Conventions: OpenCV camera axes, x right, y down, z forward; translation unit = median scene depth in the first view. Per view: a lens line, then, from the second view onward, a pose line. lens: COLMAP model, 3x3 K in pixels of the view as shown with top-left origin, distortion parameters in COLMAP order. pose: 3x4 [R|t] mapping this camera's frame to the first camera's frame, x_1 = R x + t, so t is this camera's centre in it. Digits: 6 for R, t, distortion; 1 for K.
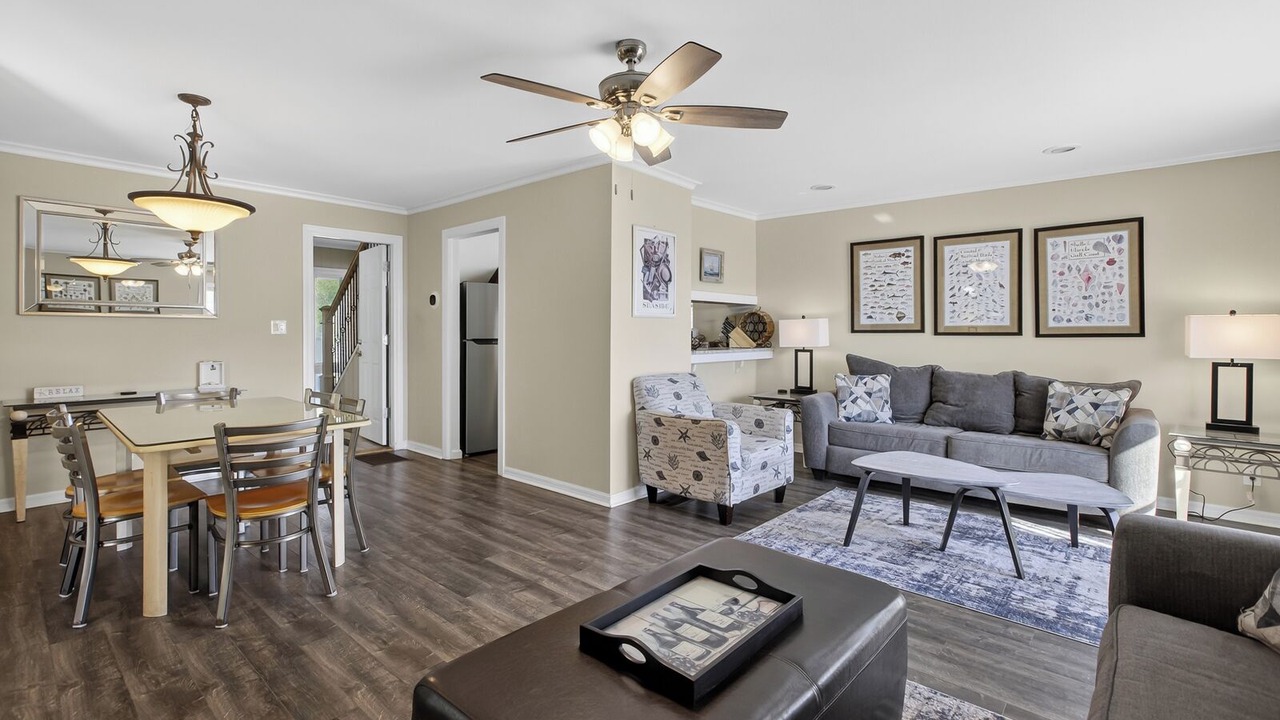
lens RADIAL K [[584.6, 0, 634.7], [0, 584.6, 339.3], [0, 0, 1]] dist [-0.010159, 0.008776]
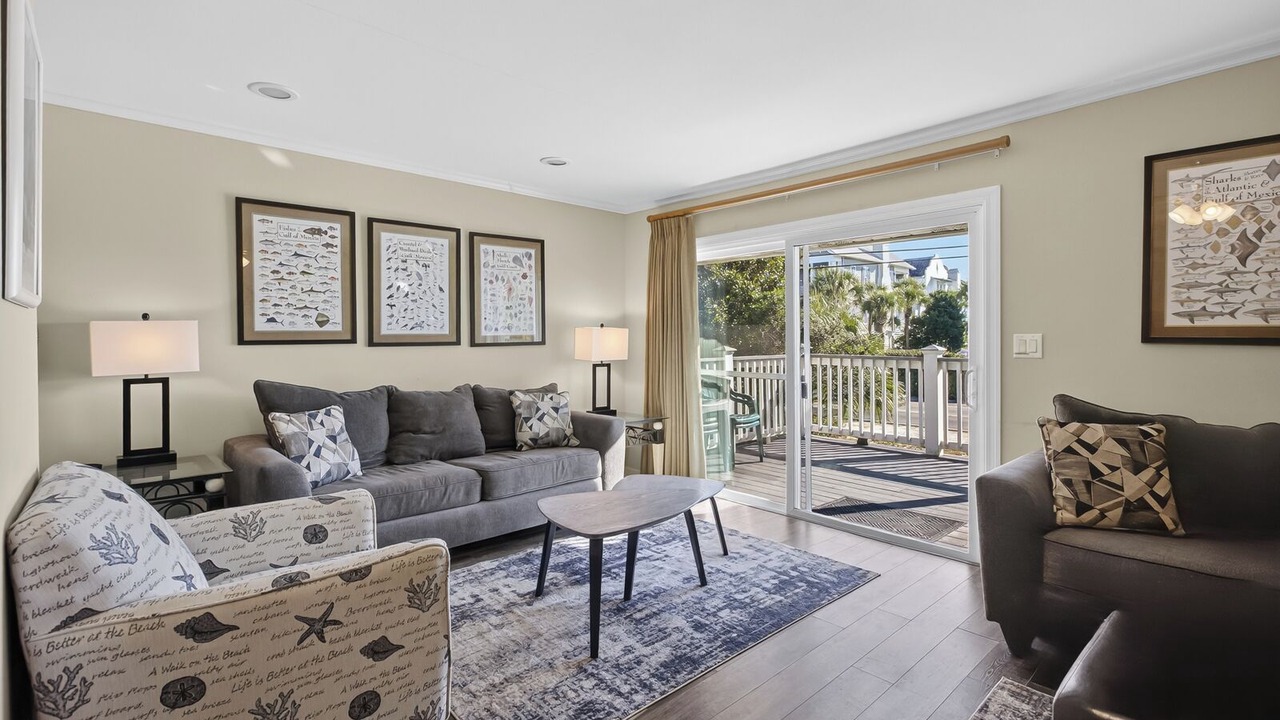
lens RADIAL K [[584.6, 0, 634.7], [0, 584.6, 339.3], [0, 0, 1]] dist [-0.010159, 0.008776]
pose [[0.104460, -0.007214, 0.994503, -0.233787], [0.016278, 0.999852, 0.005543, -0.016947], [-0.994396, 0.015610, 0.104562, 0.653431]]
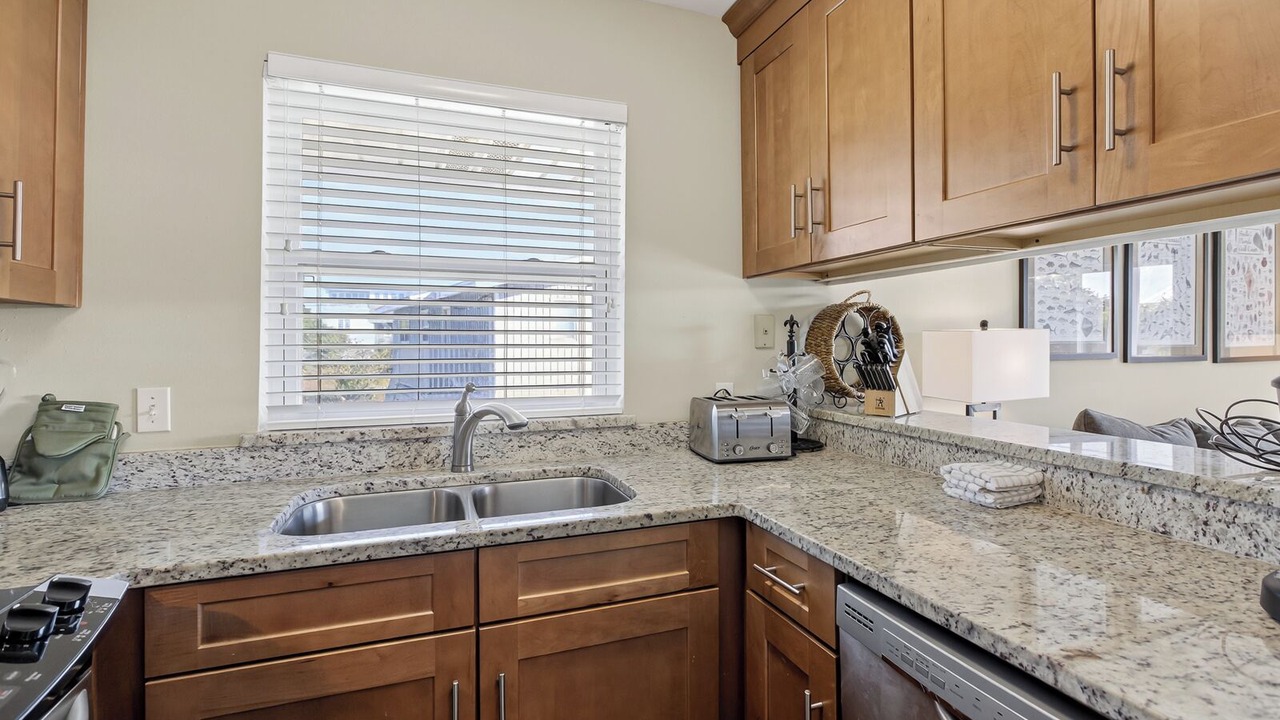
lens RADIAL K [[584.6, 0, 634.7], [0, 584.6, 339.3], [0, 0, 1]] dist [-0.010159, 0.008776]
pose [[0.469090, 0.002661, 0.883146, -0.230788], [0.013287, 0.999861, -0.010070, -0.033841], [-0.883050, 0.016458, 0.468990, 1.308593]]
